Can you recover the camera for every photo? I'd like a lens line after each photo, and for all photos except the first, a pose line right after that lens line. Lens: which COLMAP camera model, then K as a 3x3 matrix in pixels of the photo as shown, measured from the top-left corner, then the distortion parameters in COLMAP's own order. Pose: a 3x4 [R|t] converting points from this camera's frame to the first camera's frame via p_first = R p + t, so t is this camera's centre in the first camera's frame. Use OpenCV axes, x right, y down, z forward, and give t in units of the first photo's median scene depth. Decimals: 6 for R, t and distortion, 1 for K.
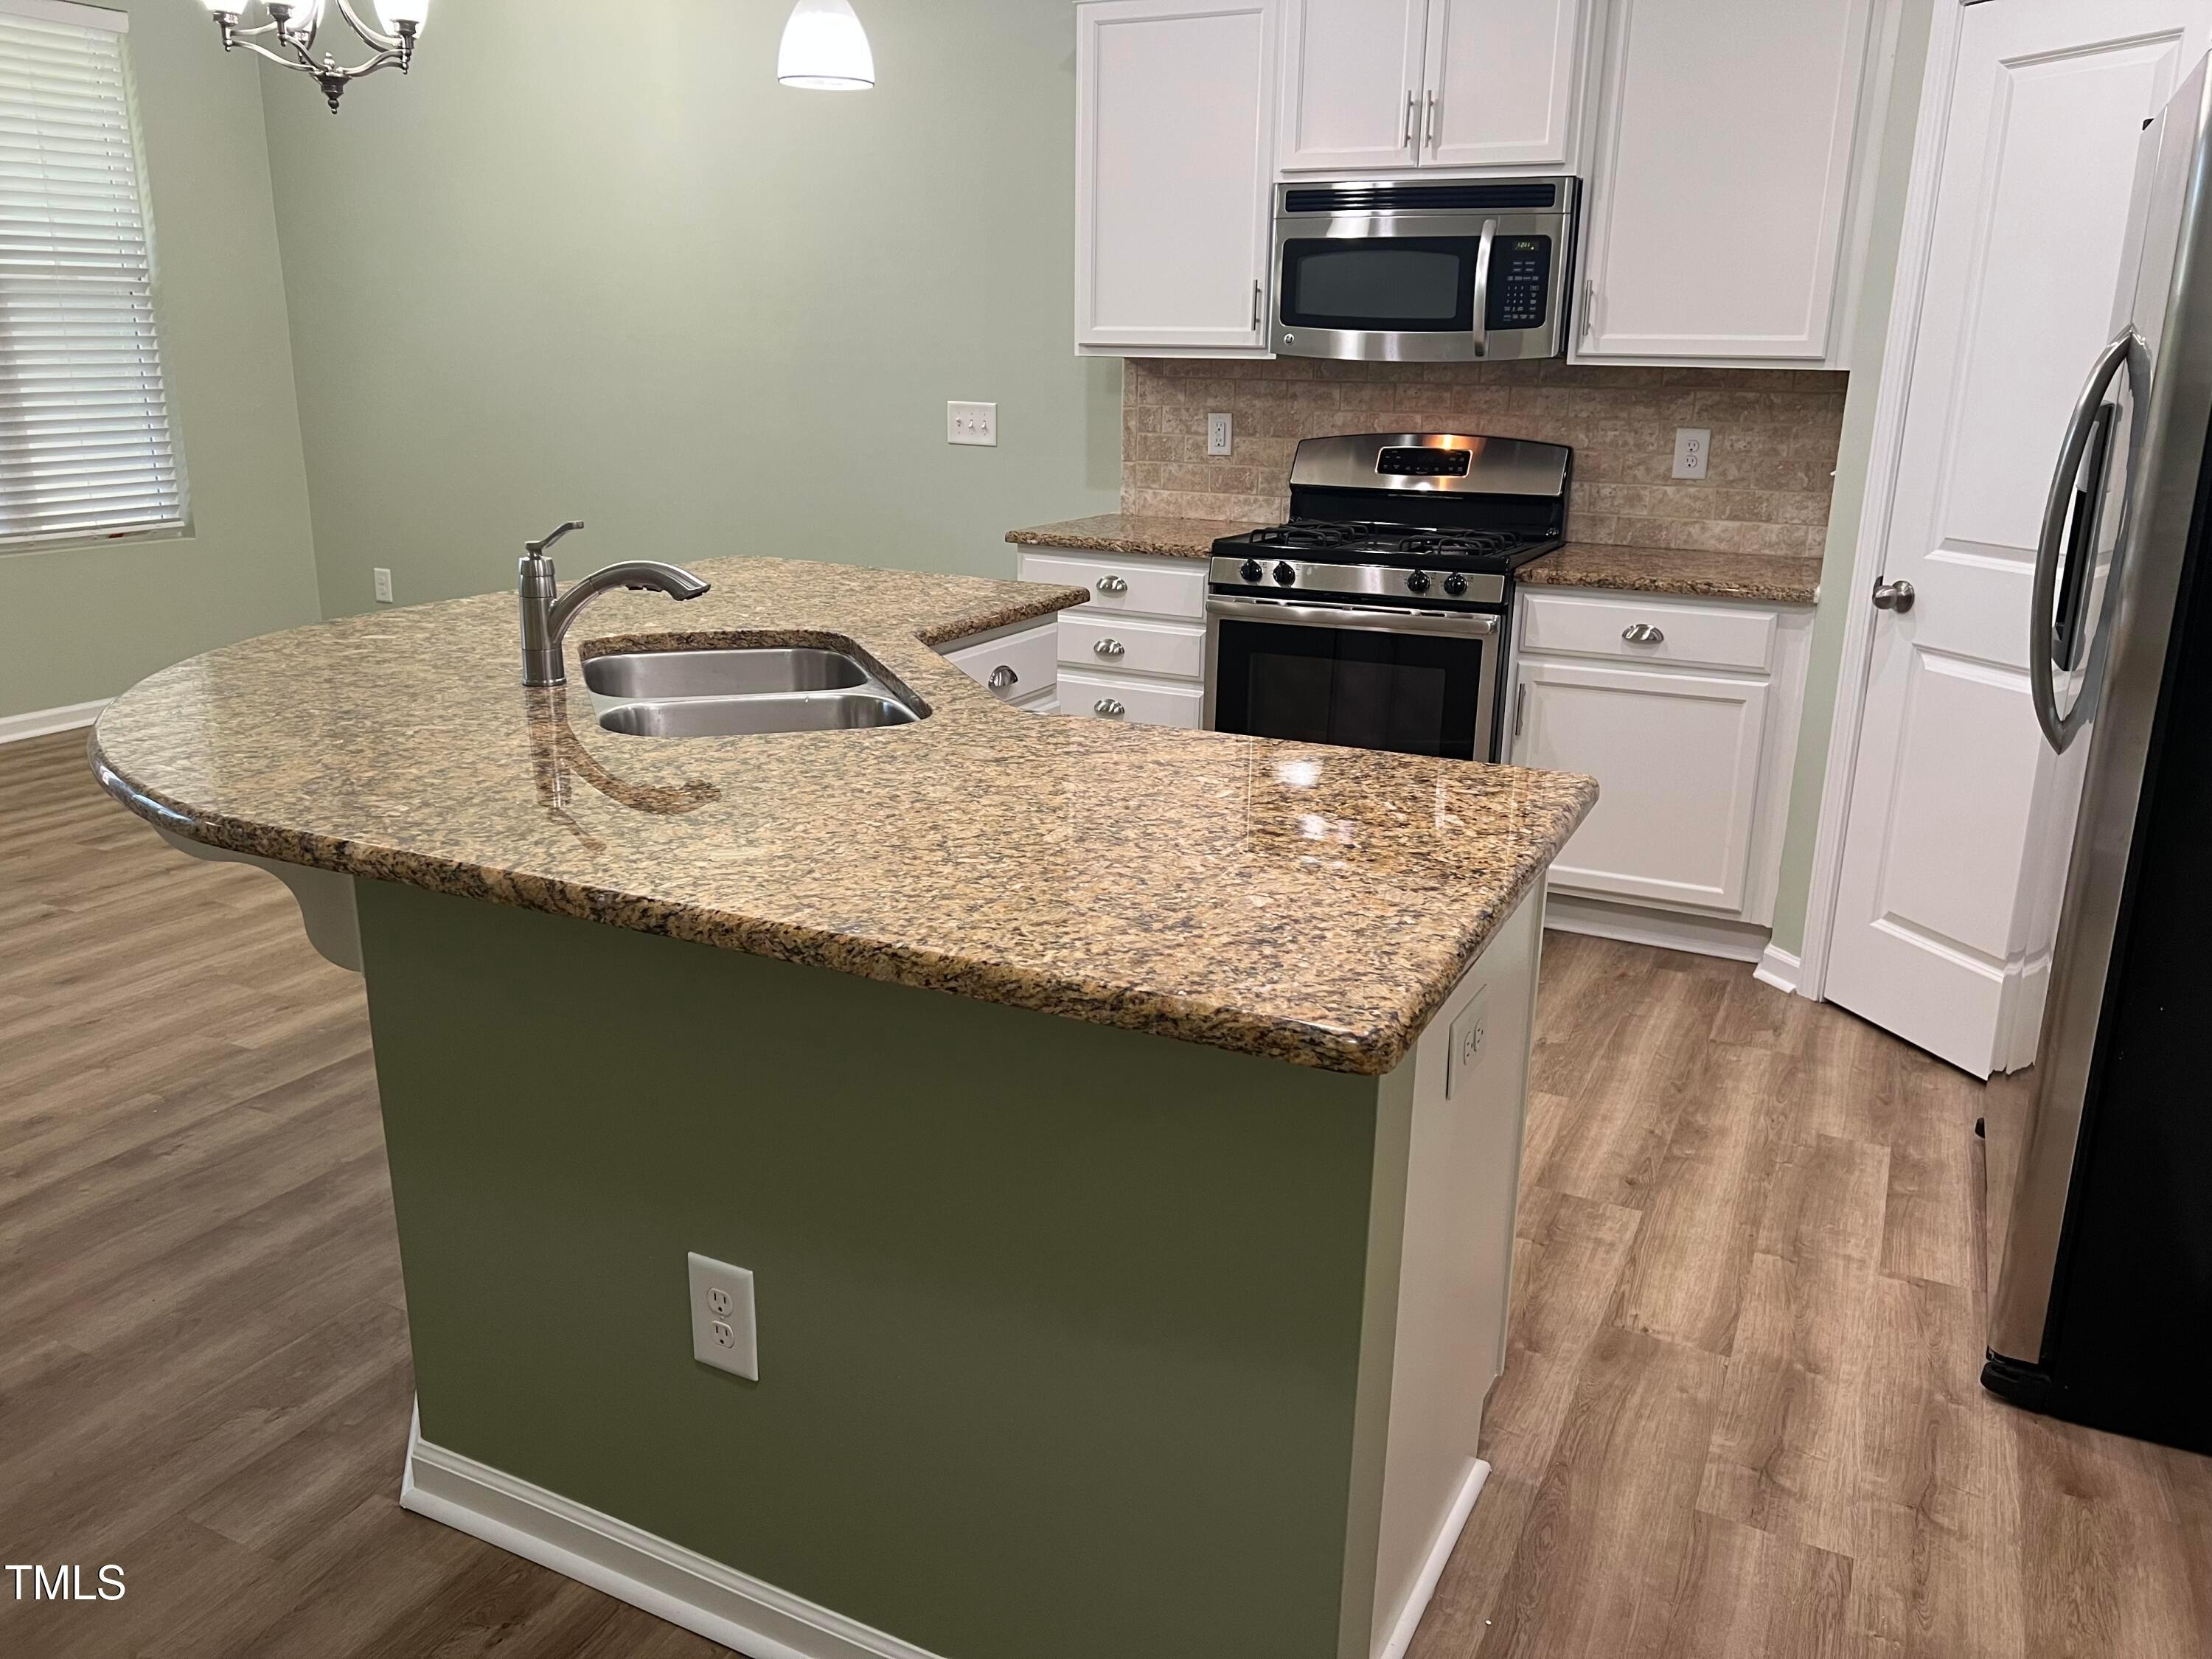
lens RADIAL K [[1648.4, 0, 1115.6], [0, 1648.4, 824.3], [0, 0, 1]] dist [0.061623, -0.063461]
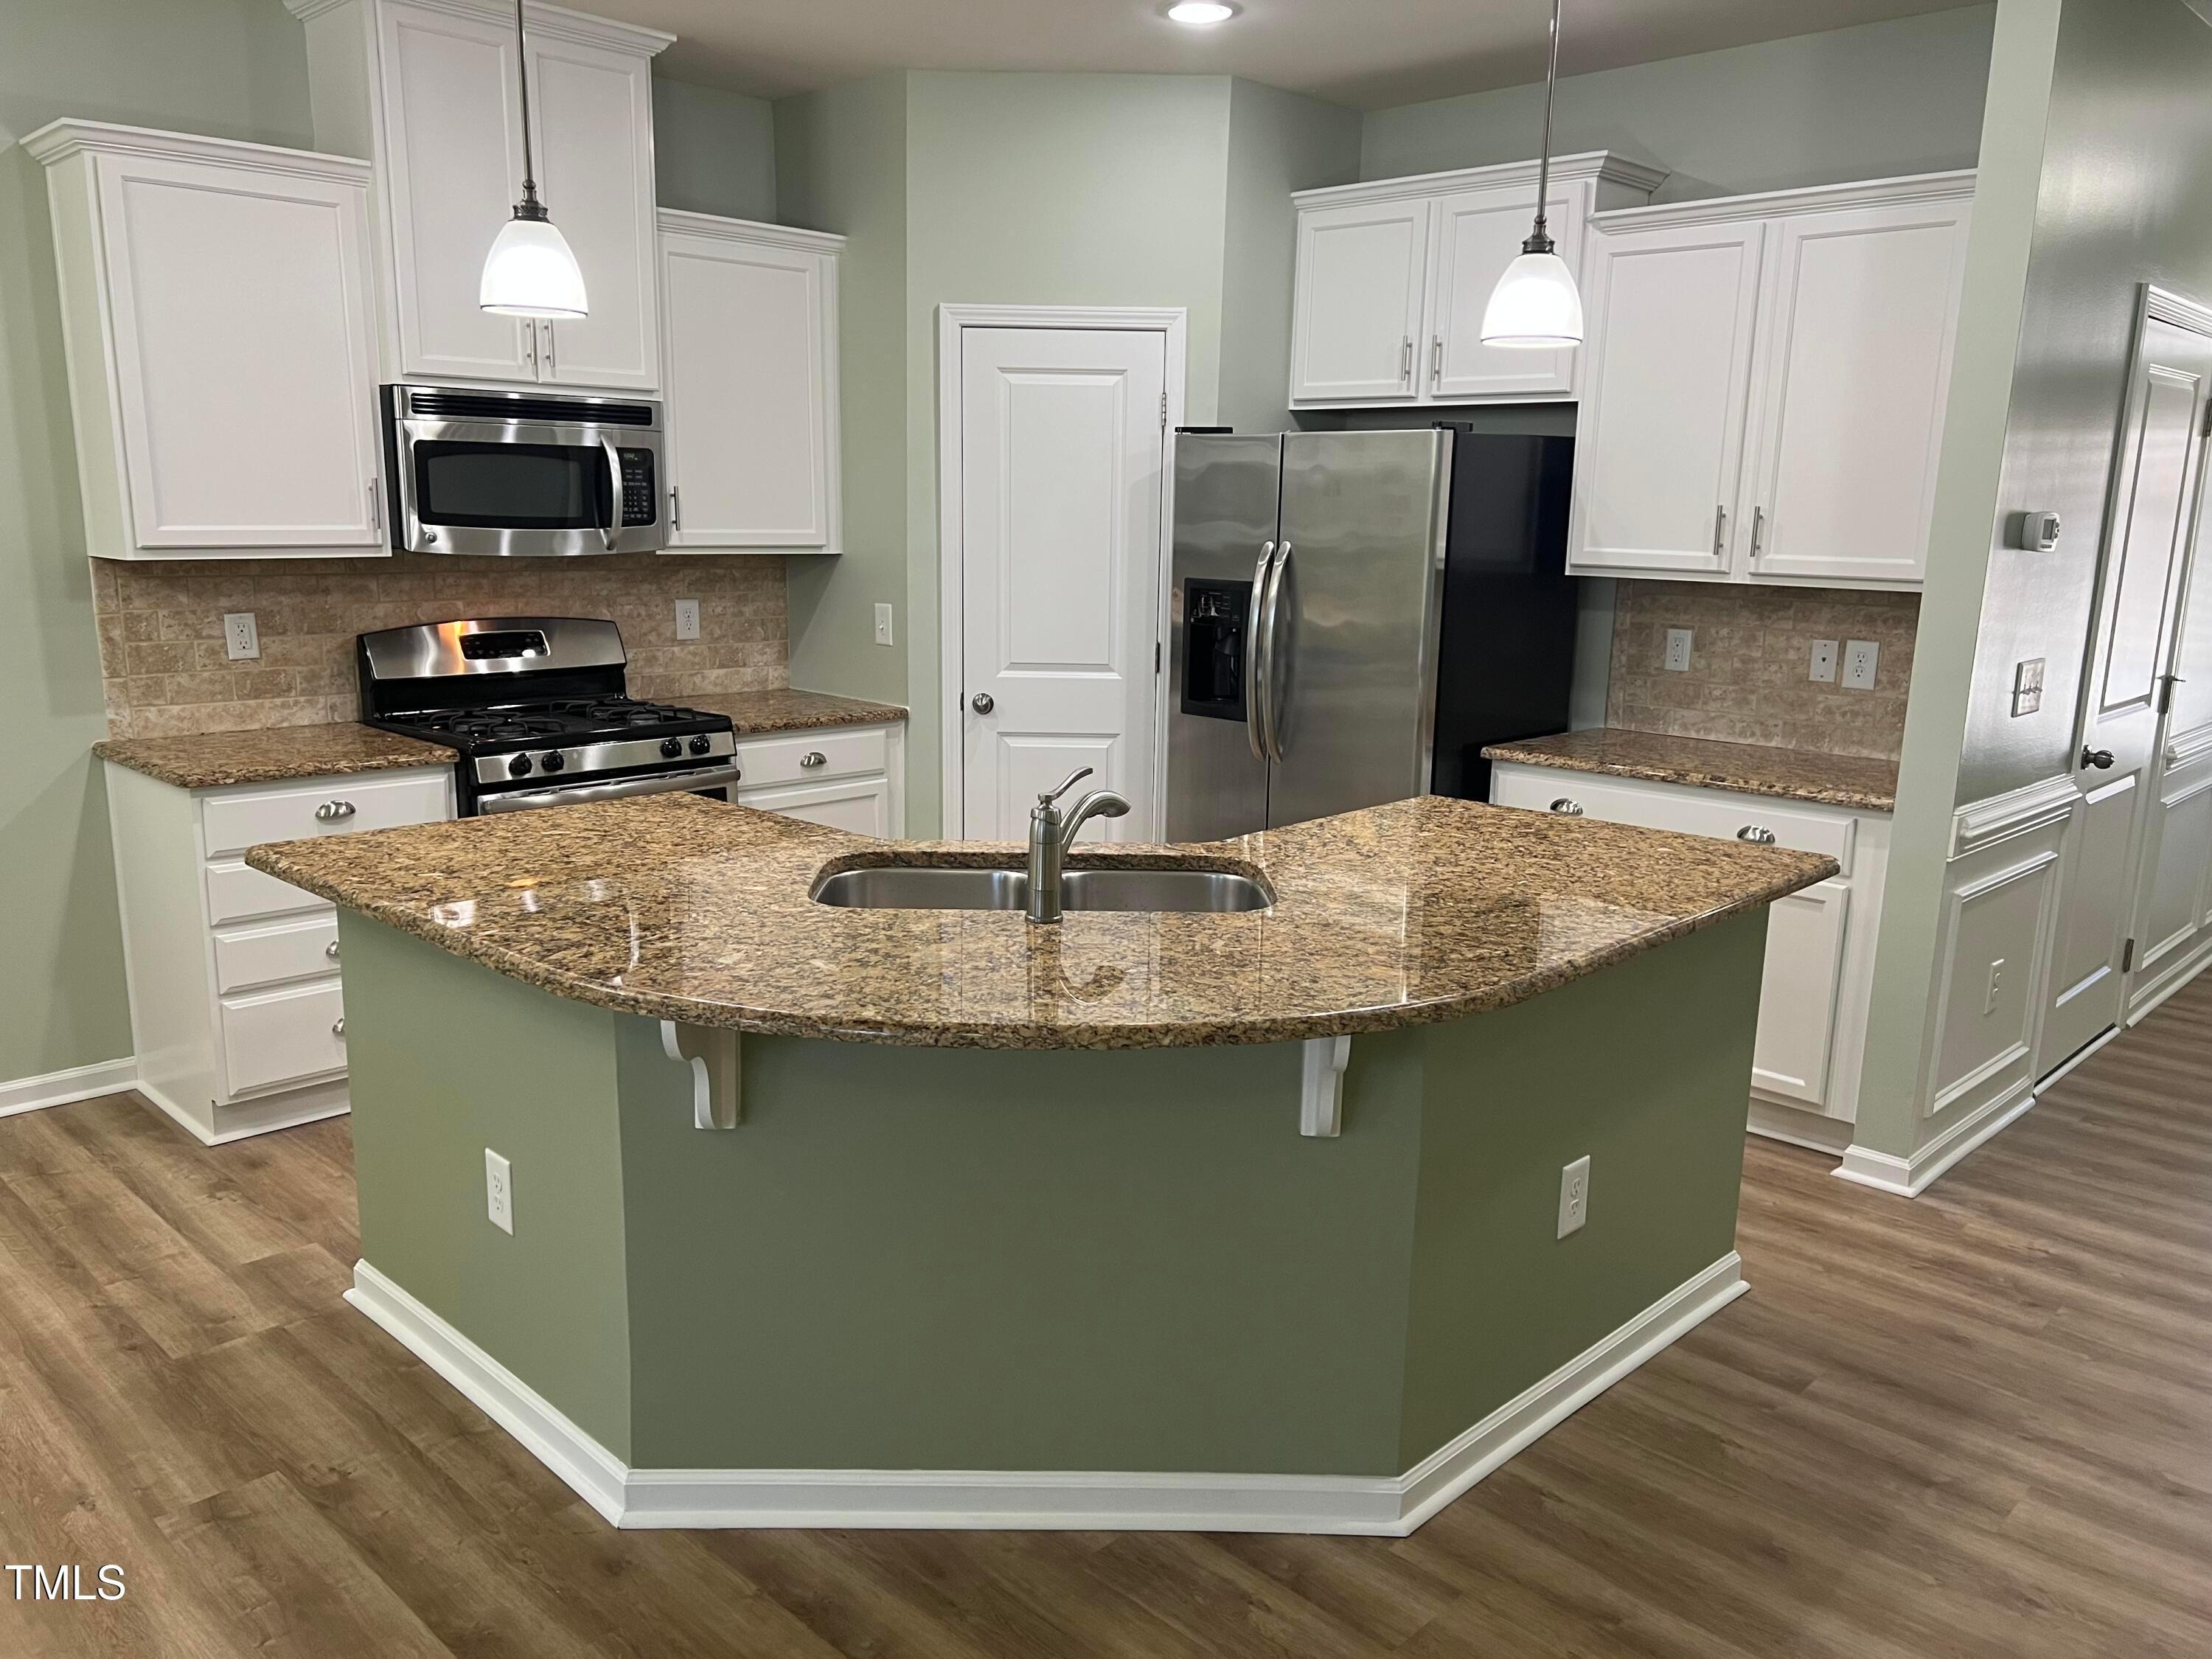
lens RADIAL K [[1648.4, 0, 1099.2], [0, 1648.4, 843.3], [0, 0, 1]] dist [0.061623, -0.063461]
pose [[0.311633, -0.207708, 0.927223, -0.924801], [0.251691, 0.959005, 0.130235, -0.184559], [-0.916262, 0.192788, 0.351136, 0.402845]]
